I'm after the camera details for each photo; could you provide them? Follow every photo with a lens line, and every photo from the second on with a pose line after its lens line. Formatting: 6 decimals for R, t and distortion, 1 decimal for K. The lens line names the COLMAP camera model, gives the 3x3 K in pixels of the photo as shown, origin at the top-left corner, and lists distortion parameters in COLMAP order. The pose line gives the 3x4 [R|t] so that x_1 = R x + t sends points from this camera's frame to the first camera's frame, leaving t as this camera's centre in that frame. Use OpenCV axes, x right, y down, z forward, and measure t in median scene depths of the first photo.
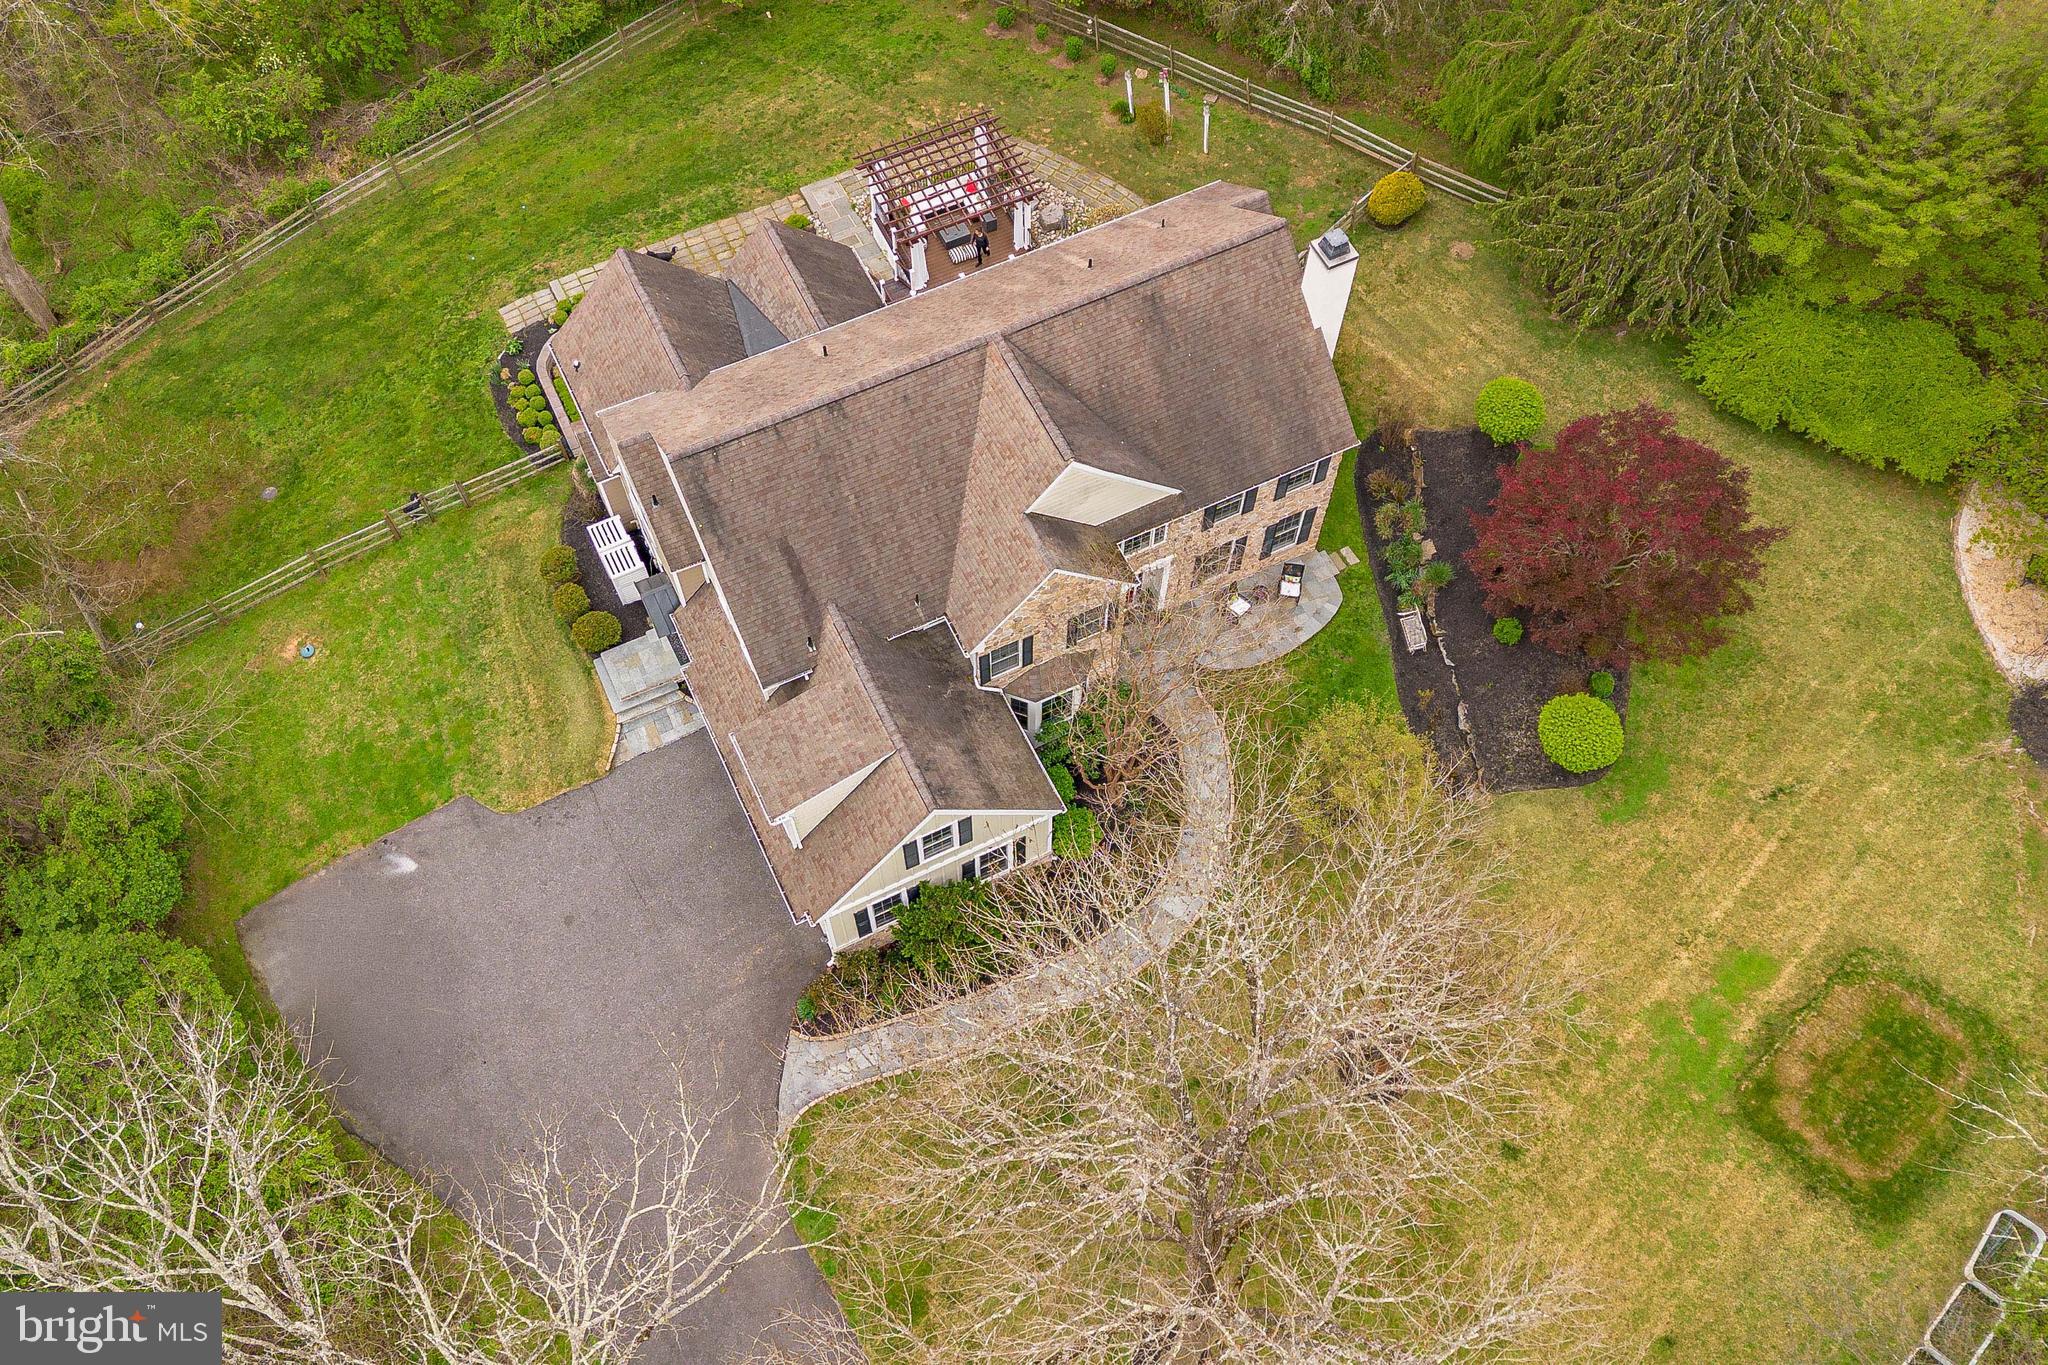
lens RADIAL K [[1723.7, 0, 1009.4], [0, 1723.7, 682.7], [0, 0, 1]] dist [0.084752, -0.071192]
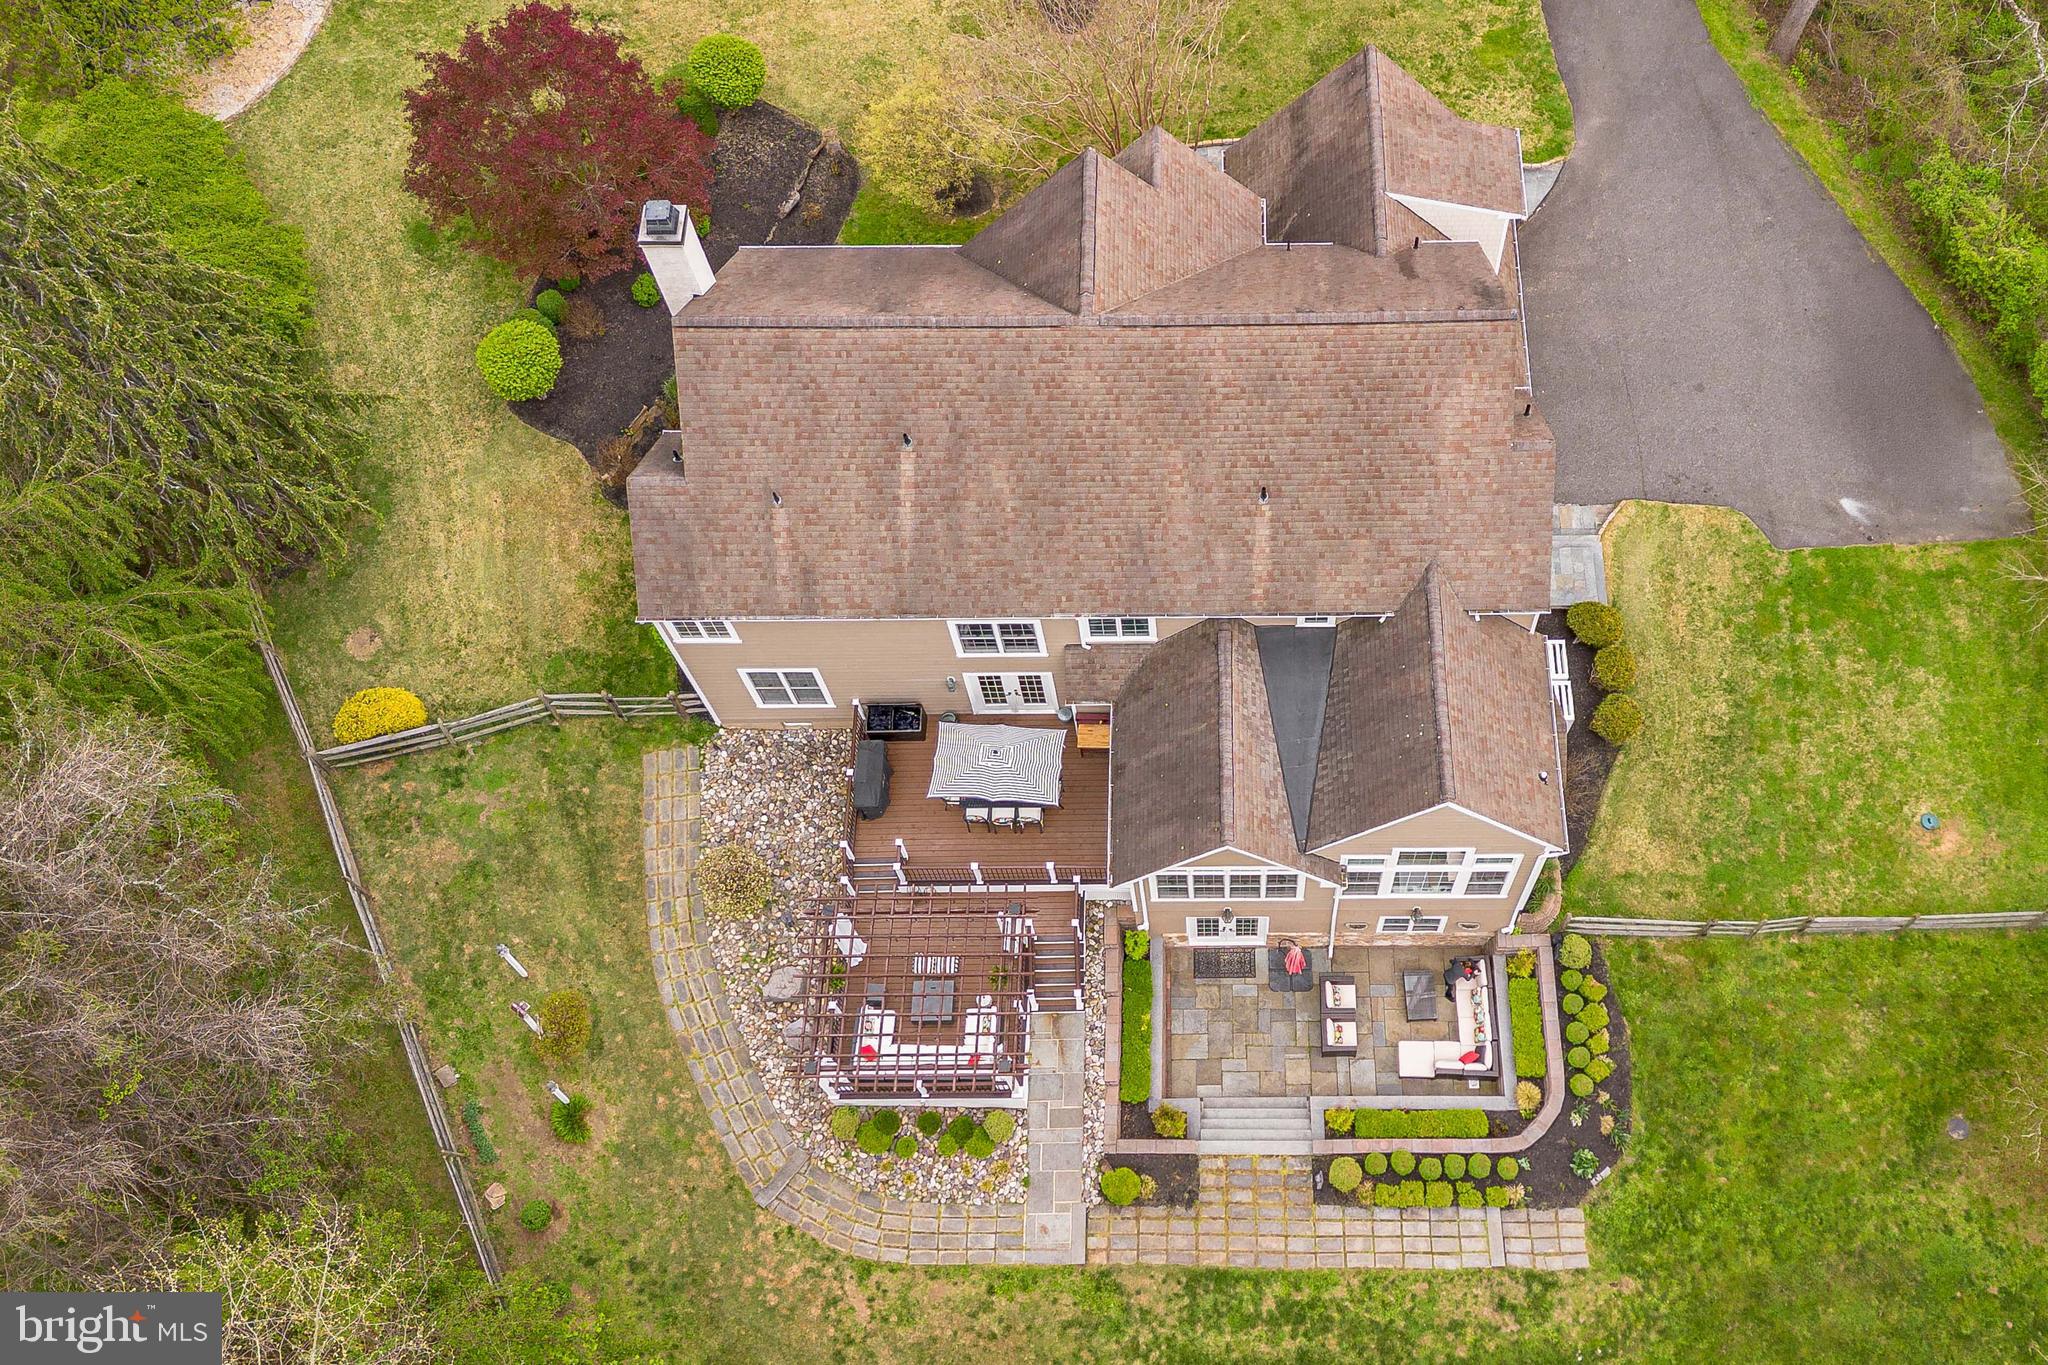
lens RADIAL K [[1723.7, 0, 1194.6], [0, 1723.7, 725.8], [0, 0, 1]] dist [0.084752, -0.071192]
pose [[-0.902042, -0.384025, 0.197090, -0.251534], [0.389246, -0.526336, 0.755948, -0.783846], [-0.186567, 0.758614, 0.624258, 0.555777]]
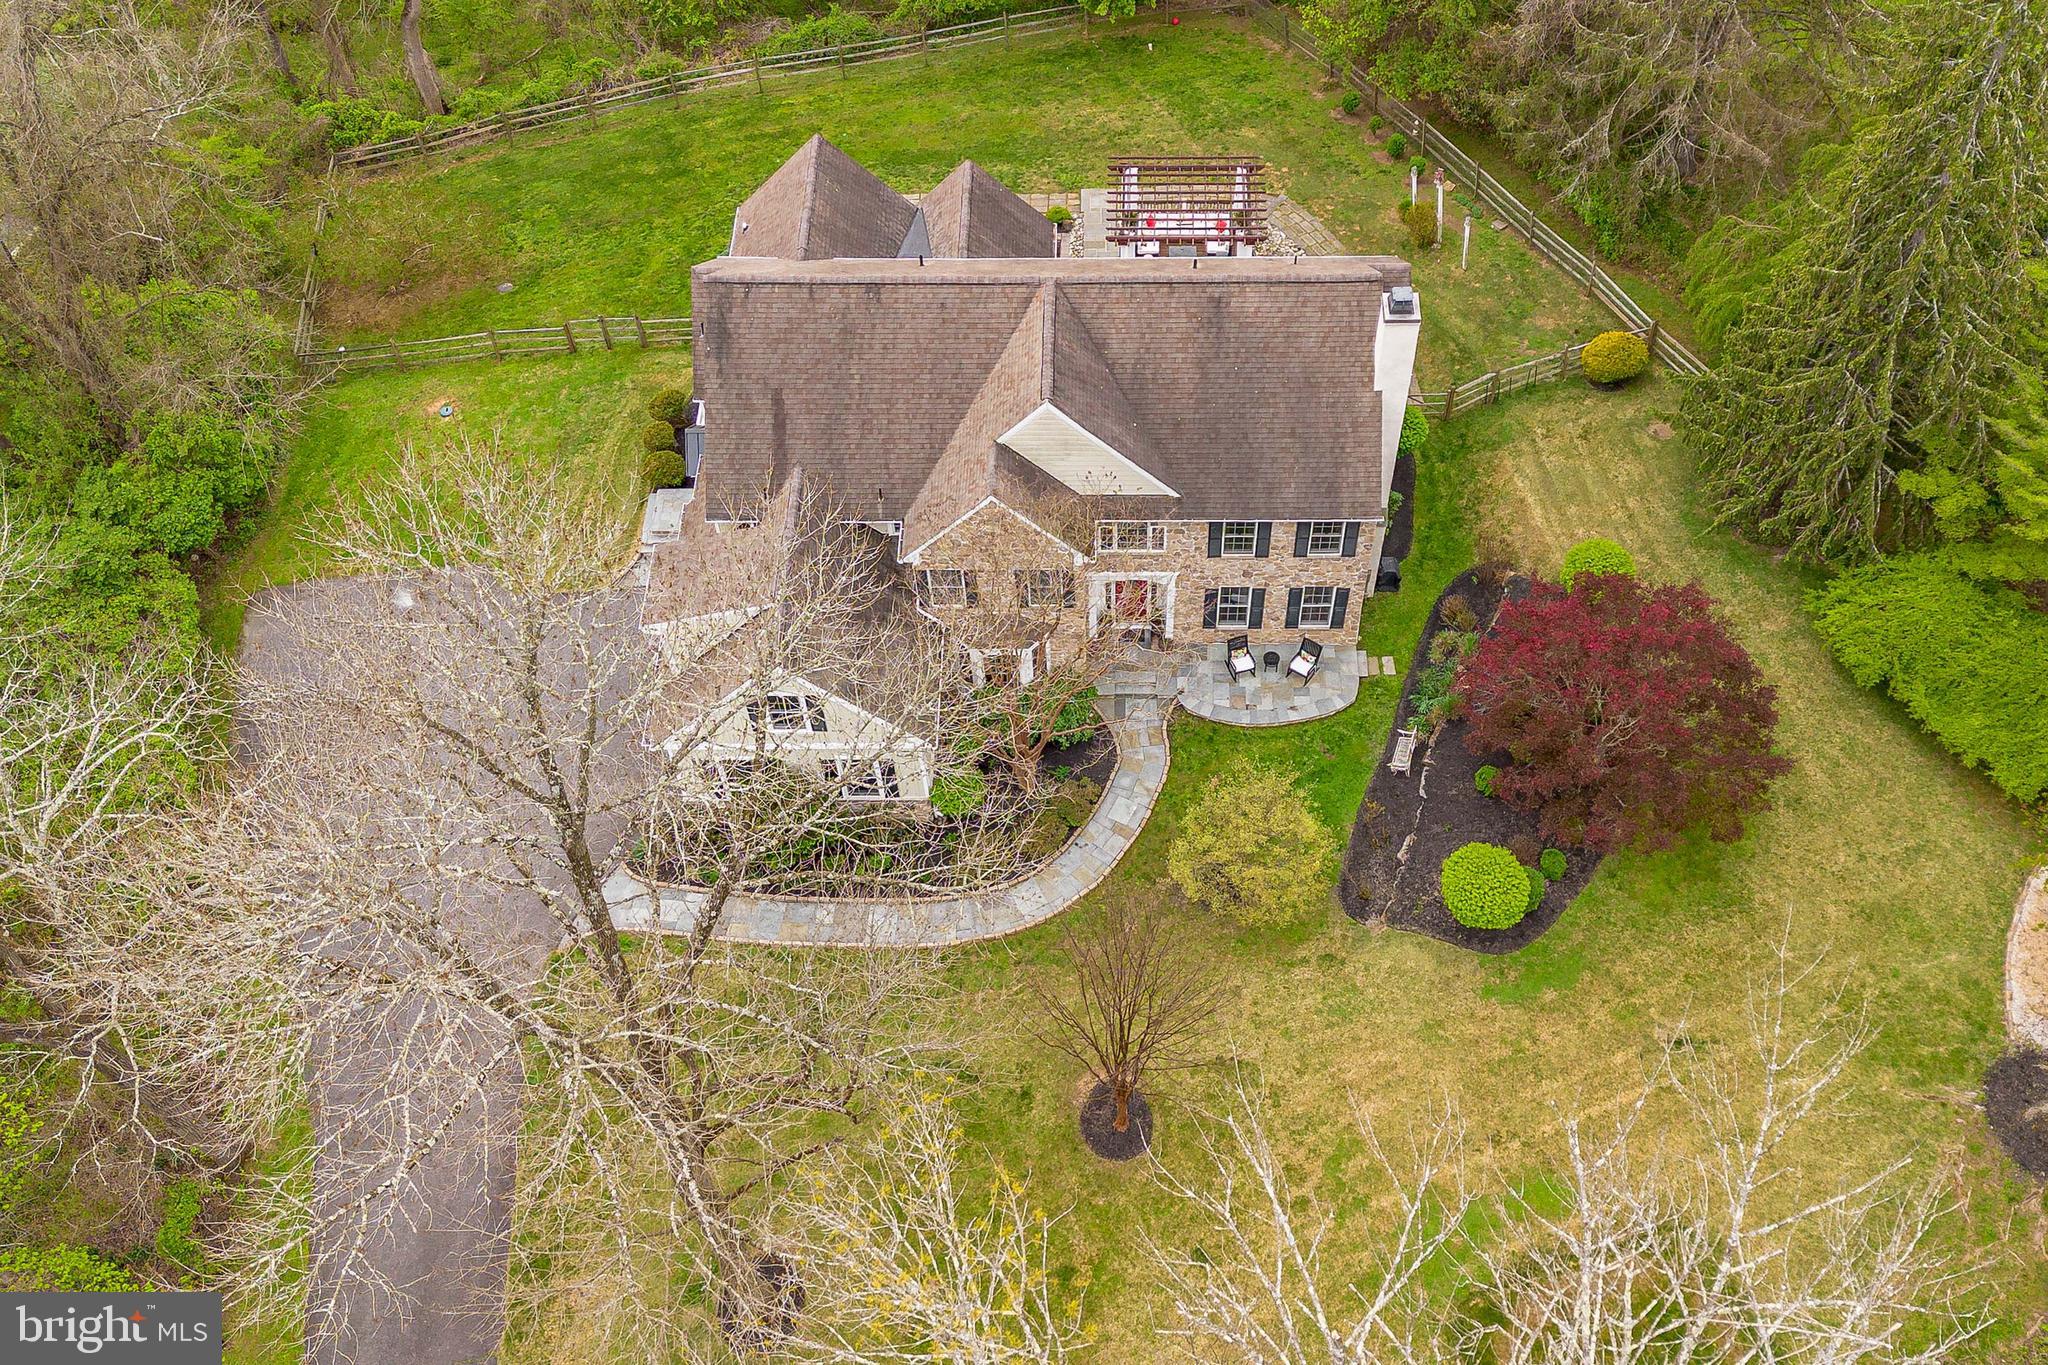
lens RADIAL K [[1871.6, 0, 1107.7], [0, 1871.6, 691.8], [0, 0, 1]] dist [0.071787, 0.000000]
pose [[0.900177, 0.352305, -0.256053, 0.339394], [-0.383290, 0.920013, -0.081639, 0.084282], [0.206810, 0.171632, 0.963209, -0.003728]]
